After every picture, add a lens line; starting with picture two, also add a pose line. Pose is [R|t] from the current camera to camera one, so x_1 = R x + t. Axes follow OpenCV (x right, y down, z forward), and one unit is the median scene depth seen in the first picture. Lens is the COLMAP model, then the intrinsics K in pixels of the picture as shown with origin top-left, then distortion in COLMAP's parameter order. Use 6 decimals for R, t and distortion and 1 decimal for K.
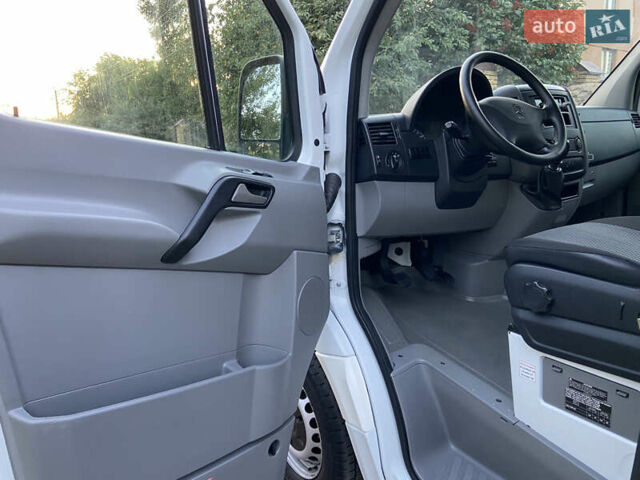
lens RADIAL K [[485.4, 0, 323.9], [0, 485.4, 238.1], [0, 0, 1]] dist [0.121341, -0.163151]
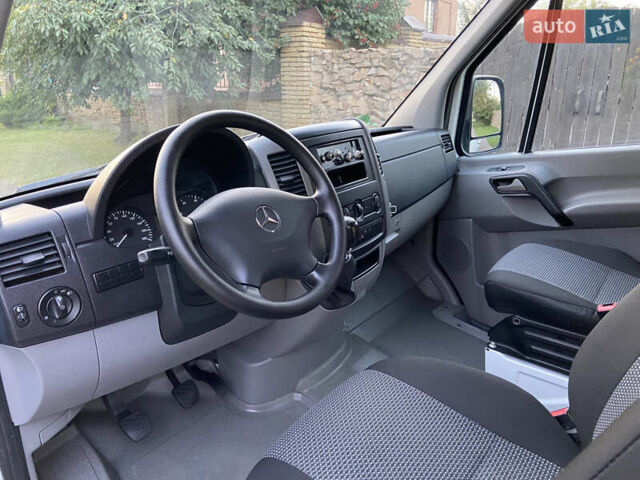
lens RADIAL K [[485.4, 0, 323.9], [0, 485.4, 238.1], [0, 0, 1]] dist [0.121341, -0.163151]
pose [[0.952816, -0.065443, 0.296409, 0.198428], [0.030127, 0.992049, 0.122190, -0.218365], [-0.302049, -0.107494, 0.947212, 0.290209]]
